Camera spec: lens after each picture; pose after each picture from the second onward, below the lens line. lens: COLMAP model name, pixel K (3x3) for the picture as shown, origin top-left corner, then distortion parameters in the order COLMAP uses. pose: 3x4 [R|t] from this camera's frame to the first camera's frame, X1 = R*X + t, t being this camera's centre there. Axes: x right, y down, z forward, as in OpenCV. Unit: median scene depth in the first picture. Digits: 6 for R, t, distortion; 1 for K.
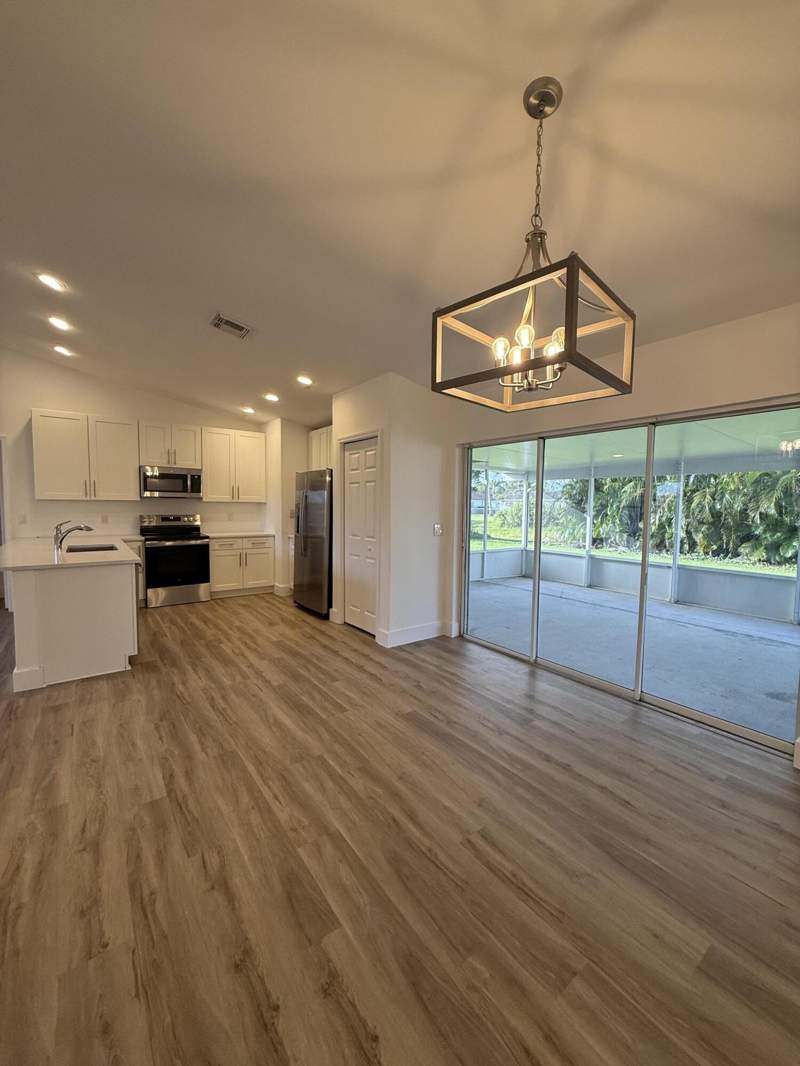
lens RADIAL K [[426.1, 0, 401.4], [0, 426.1, 532.3], [0, 0, 1]] dist [0.000106, 0.000131]
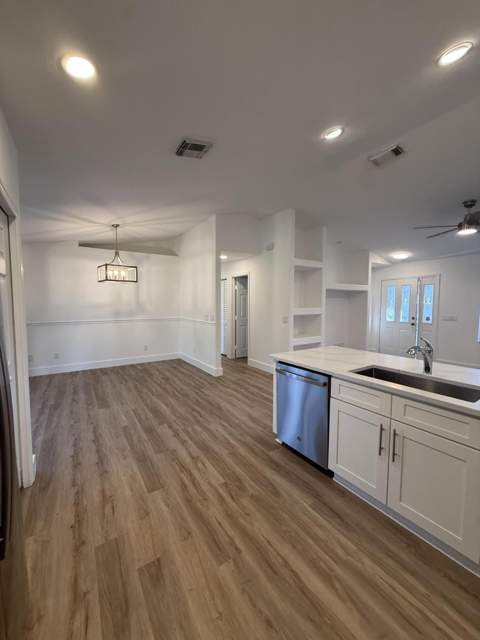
lens RADIAL K [[255.8, 0, 240.9], [0, 255.8, 319.6], [0, 0, 1]] dist [0.000106, 0.000131]
pose [[-0.998421, -0.018947, 0.052874, -0.412908], [-0.011797, 0.991125, 0.132406, -0.099308], [-0.054913, 0.131573, -0.989784, 1.252760]]
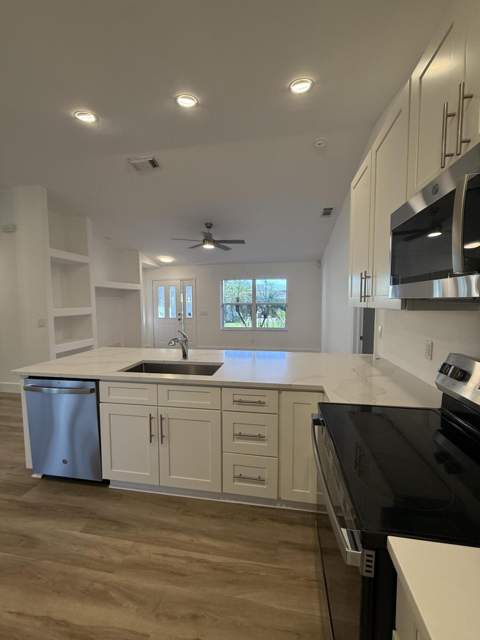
lens RADIAL K [[255.8, 0, 240.9], [0, 255.8, 319.6], [0, 0, 1]] dist [0.000106, 0.000131]
pose [[-0.722222, 0.039884, -0.690510, -0.430788], [-0.050468, 0.992636, 0.110121, -0.099479], [0.689817, 0.114381, -0.714891, 1.260310]]
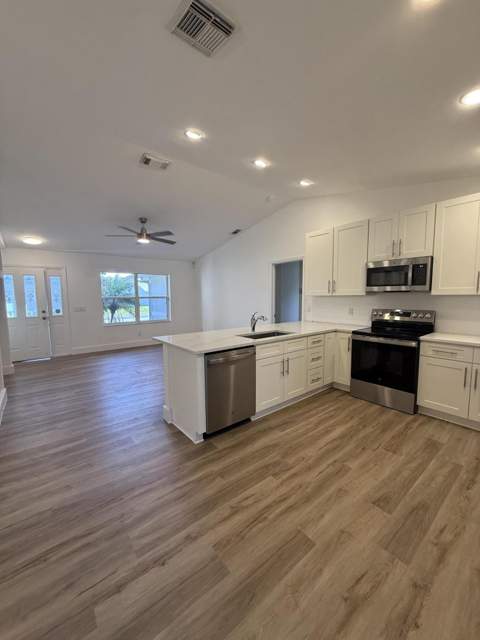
lens RADIAL K [[255.8, 0, 240.9], [0, 255.8, 319.6], [0, 0, 1]] dist [0.000106, 0.000131]
pose [[0.043039, 0.079884, -0.995875, 0.022226], [-0.058052, 0.995314, 0.077330, -0.053915], [0.997385, 0.054484, 0.047475, 0.782446]]
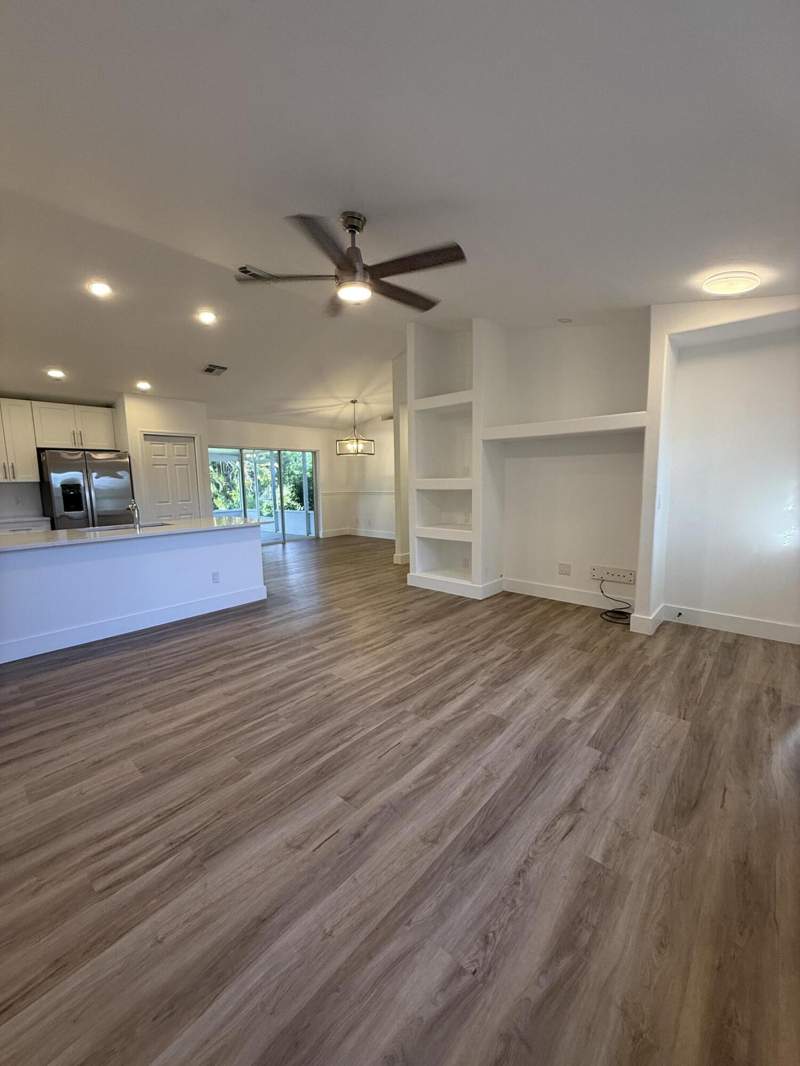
lens RADIAL K [[422.3, 0, 401.9], [0, 422.3, 557.2], [0, 0, 1]] dist [-0.000005, -0.000002]
pose [[-0.213806, -0.189939, 0.958233, -1.633748], [0.078310, 0.974426, 0.210622, -0.049038], [-0.973732, 0.120072, -0.193463, 0.510259]]
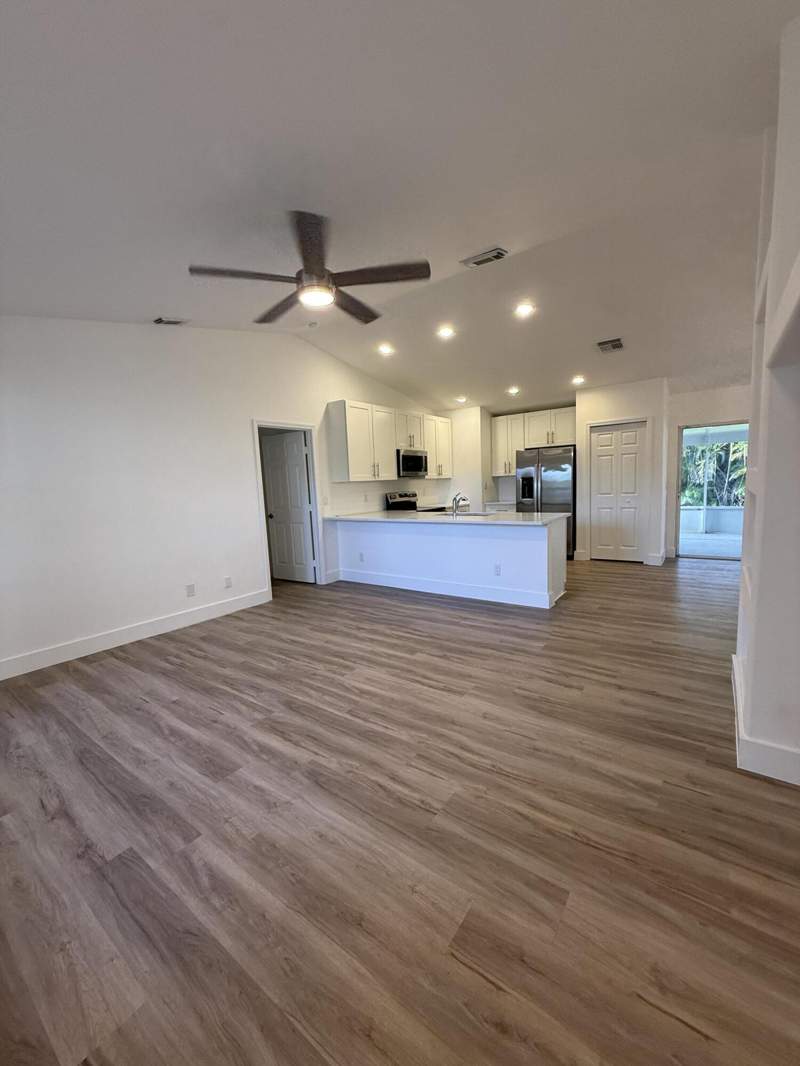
lens RADIAL K [[428.2, 0, 390.8], [0, 428.2, 529.5], [0, 0, 1]] dist [0.000439, -0.000123]
pose [[0.956093, -0.085436, 0.280333, -1.149651], [0.075171, 0.996054, 0.047187, 0.004730], [-0.283258, -0.024042, 0.958742, -0.136307]]
